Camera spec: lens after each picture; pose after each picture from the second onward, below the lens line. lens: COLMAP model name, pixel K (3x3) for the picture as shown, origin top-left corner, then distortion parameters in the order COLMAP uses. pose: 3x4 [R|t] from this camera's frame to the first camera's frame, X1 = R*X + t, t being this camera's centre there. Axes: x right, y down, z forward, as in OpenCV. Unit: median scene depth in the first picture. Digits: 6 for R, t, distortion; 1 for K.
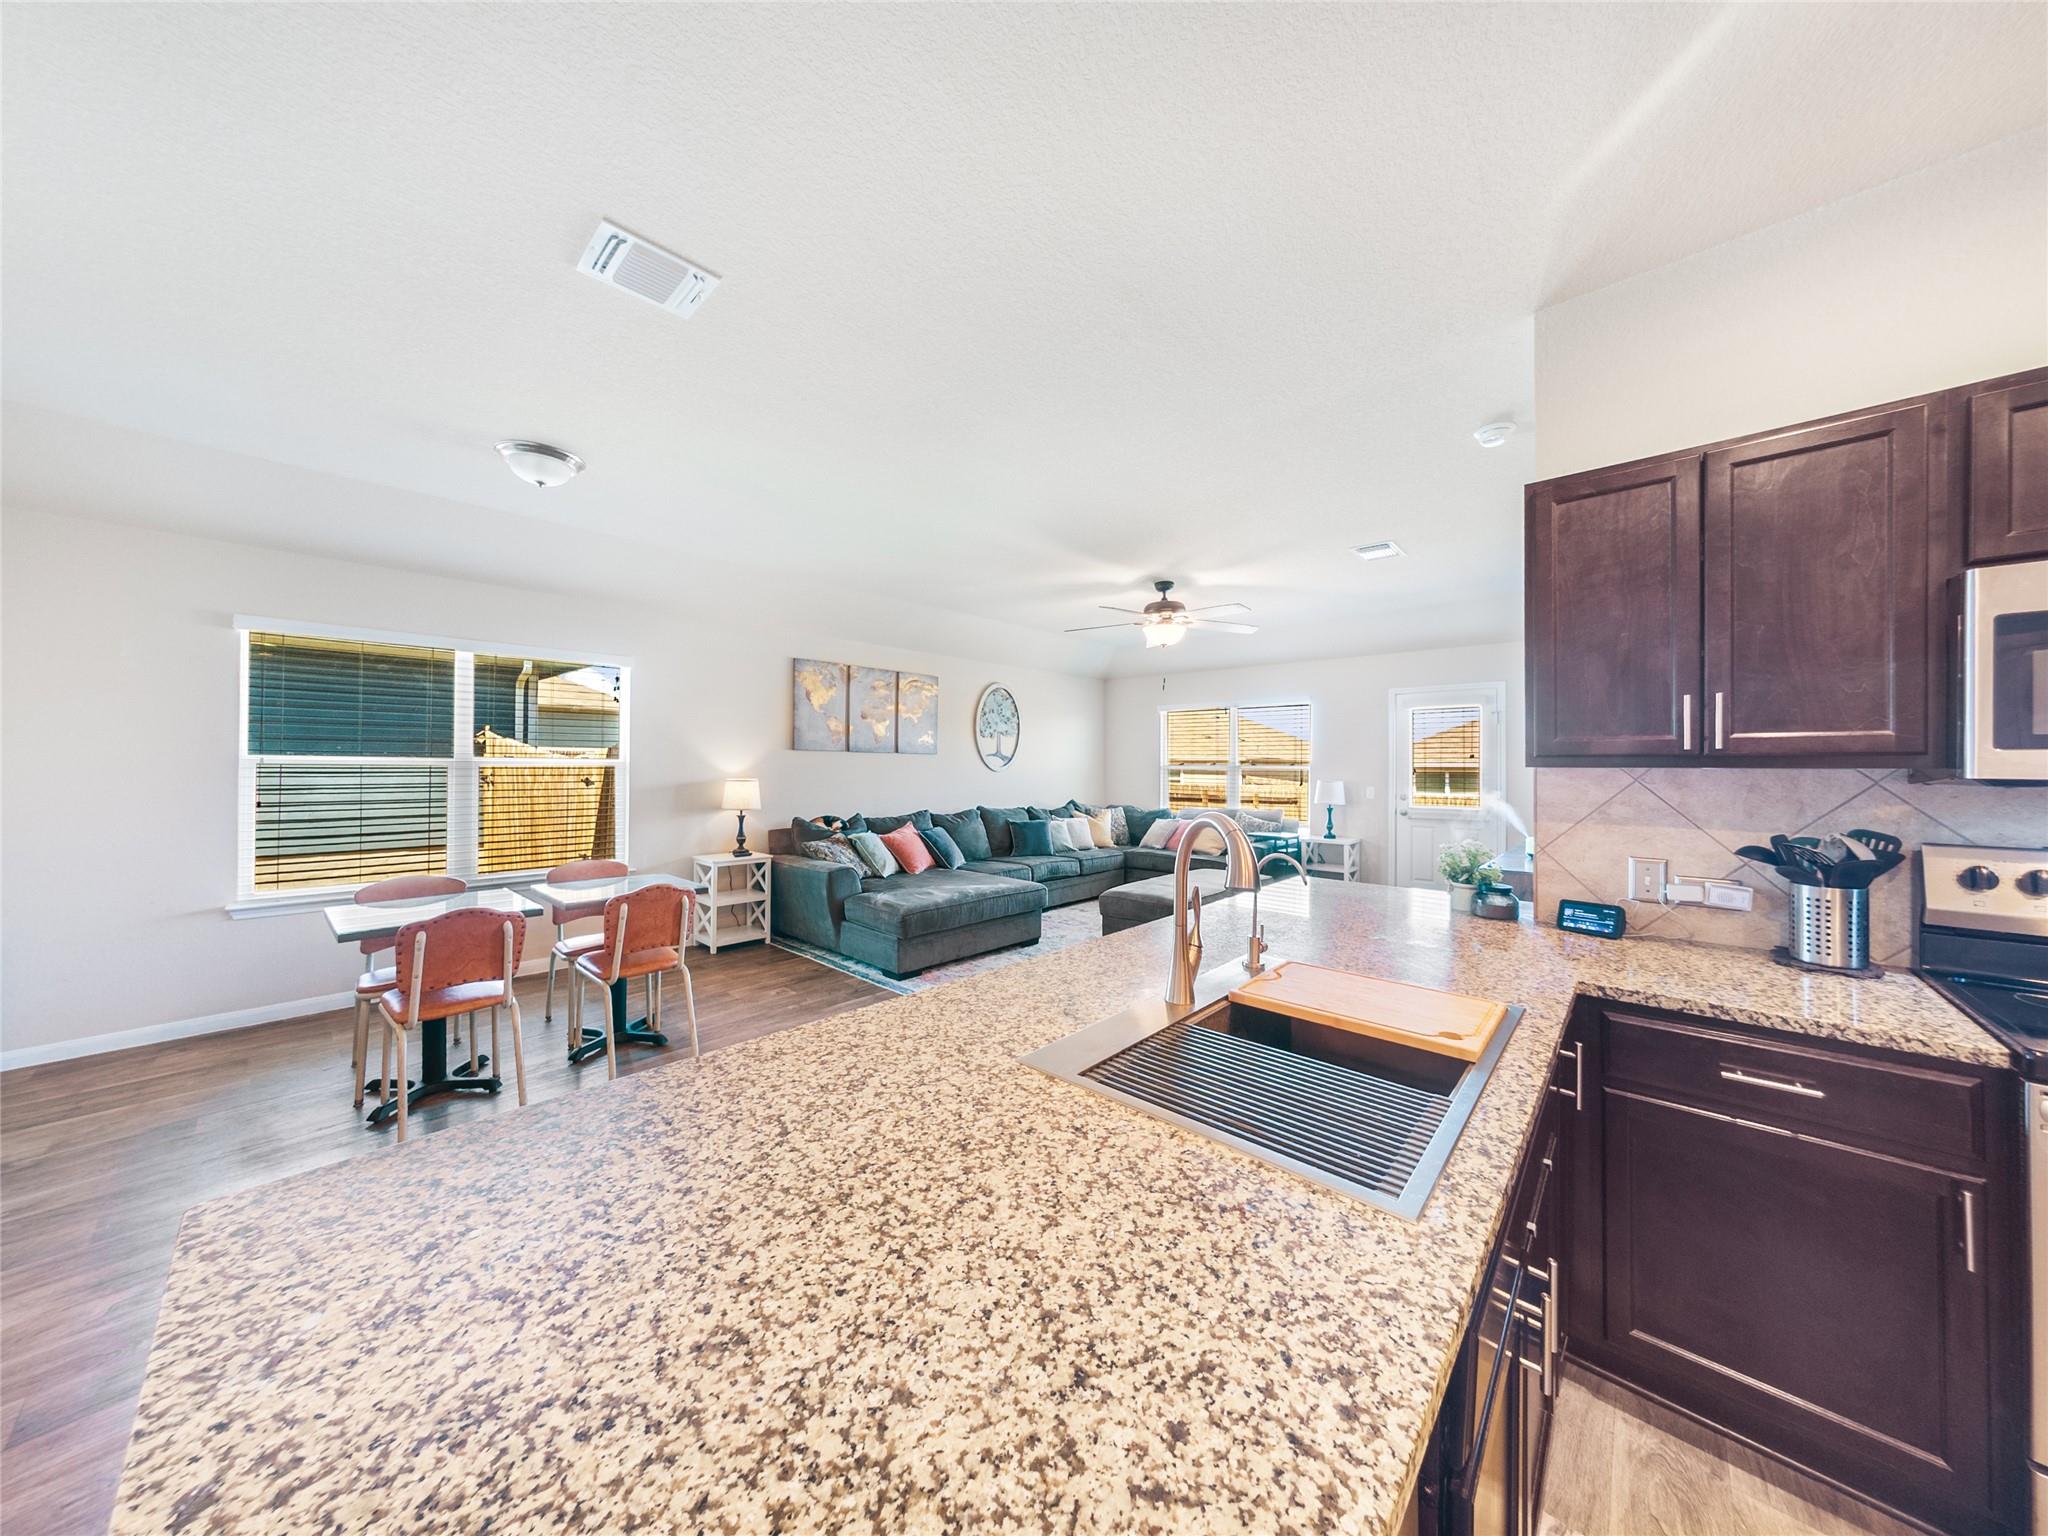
lens RADIAL K [[687.8, 0, 1035.3], [0, 687.8, 759.6], [0, 0, 1]] dist [-0.004980, 0.002415]
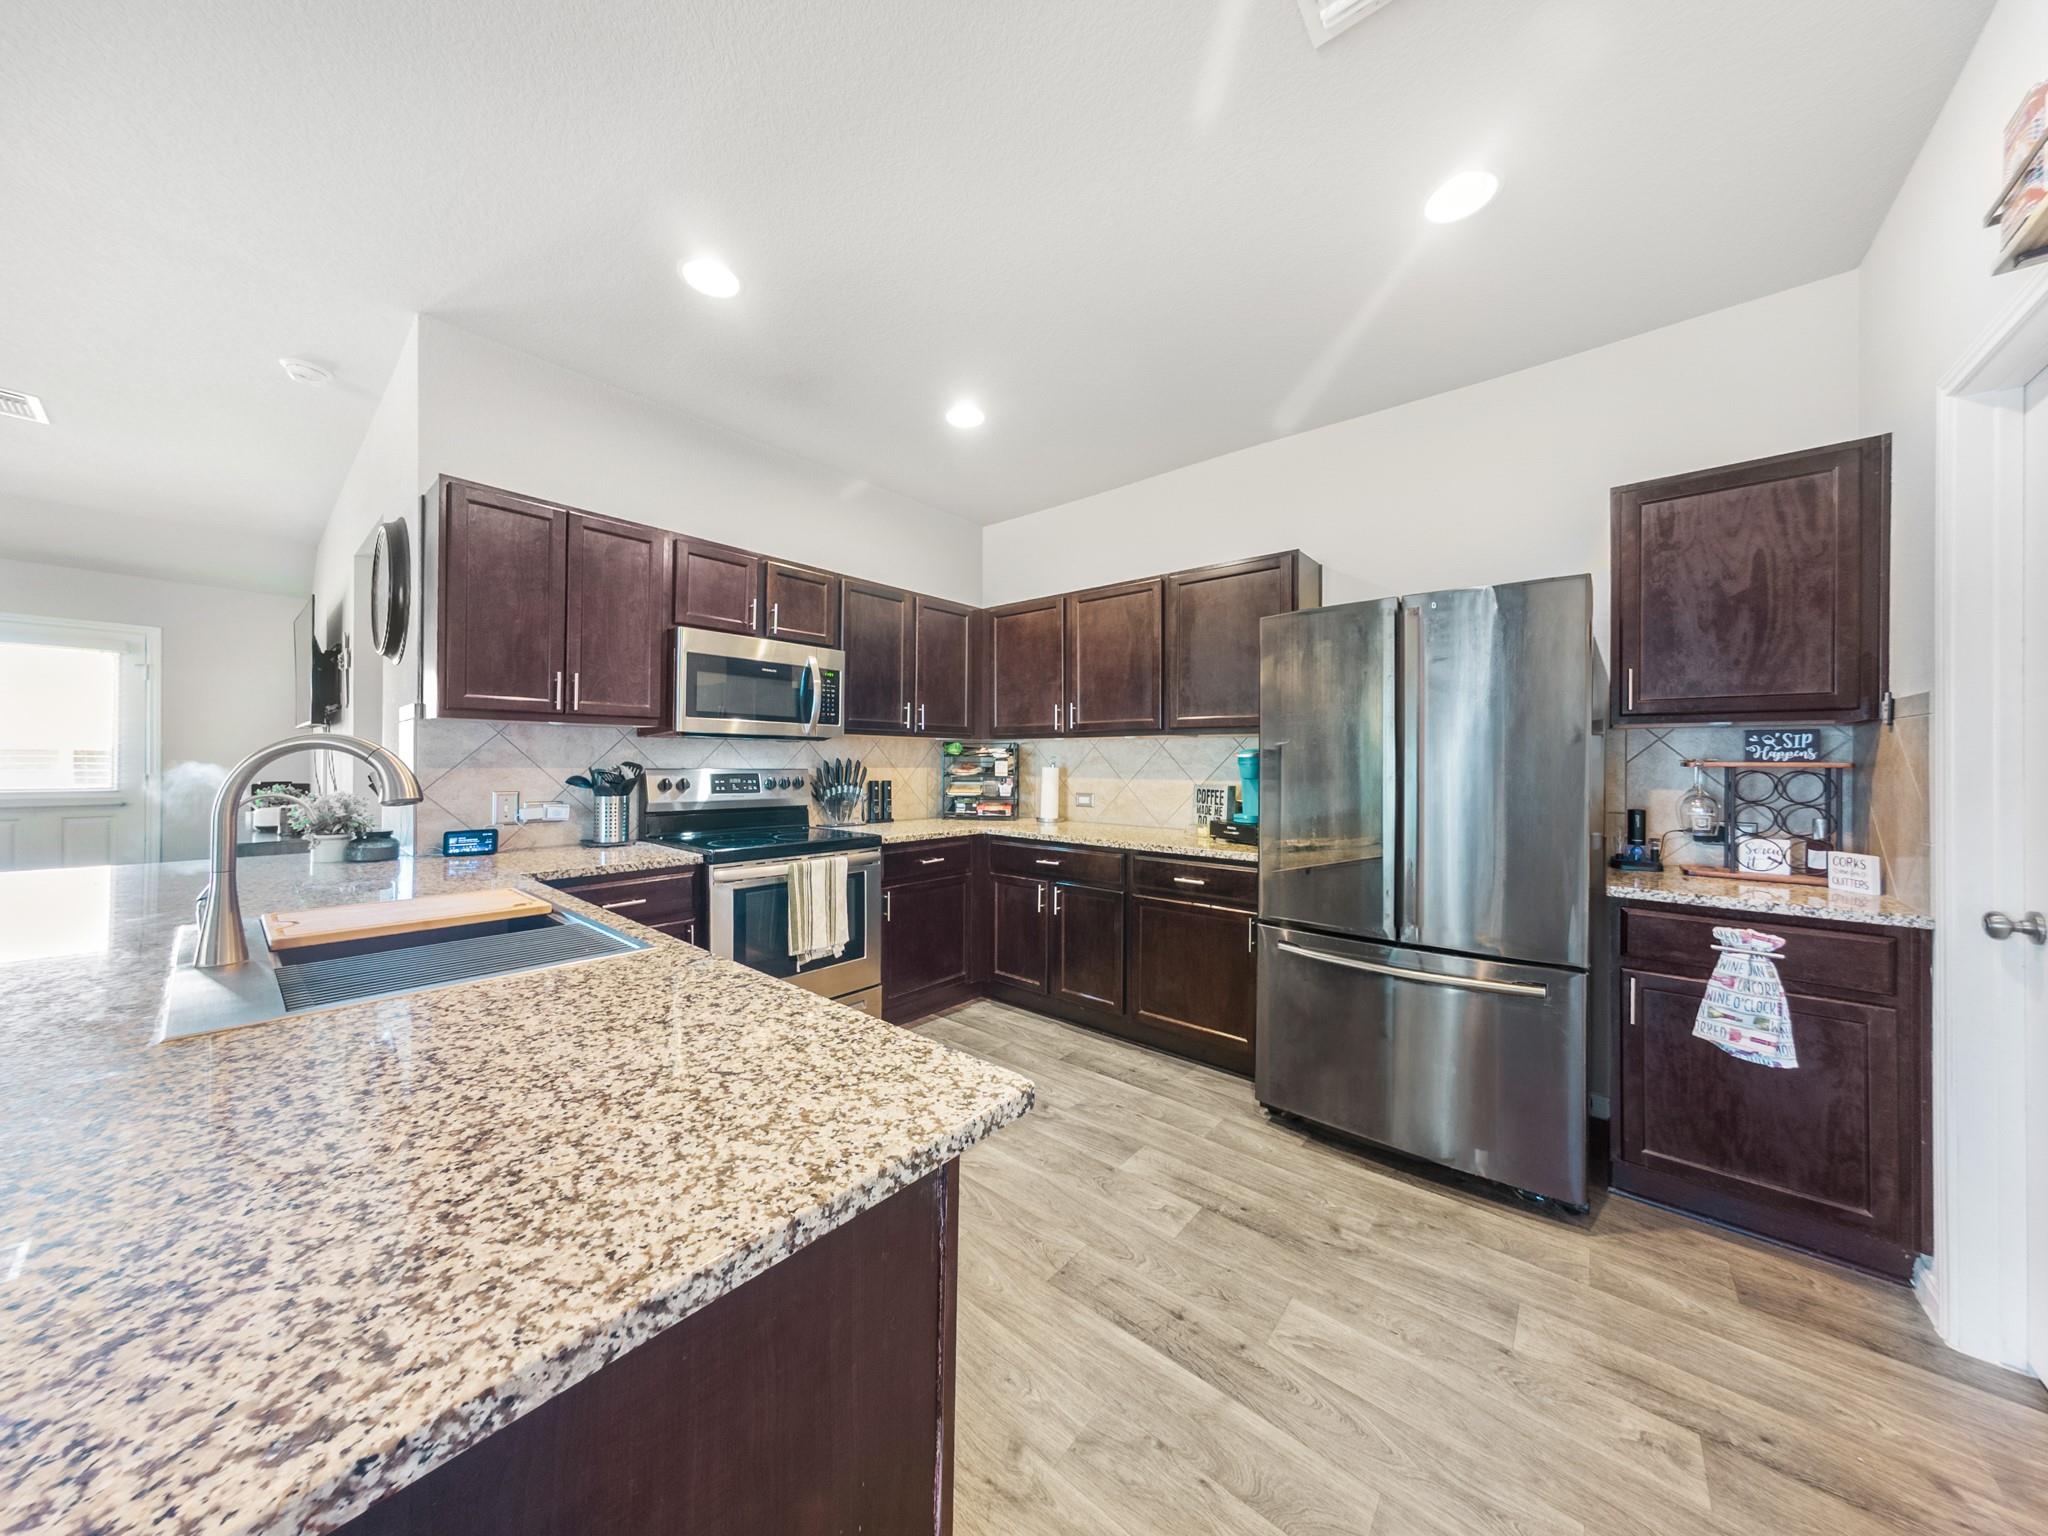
lens RADIAL K [[687.8, 0, 1022.9], [0, 687.8, 762.4], [0, 0, 1]] dist [-0.004980, 0.002415]
pose [[-0.034979, -0.007801, 0.999358, -0.197841], [-0.018014, 0.999812, 0.007174, 0.025036], [-0.999226, -0.017752, -0.035113, 0.018759]]
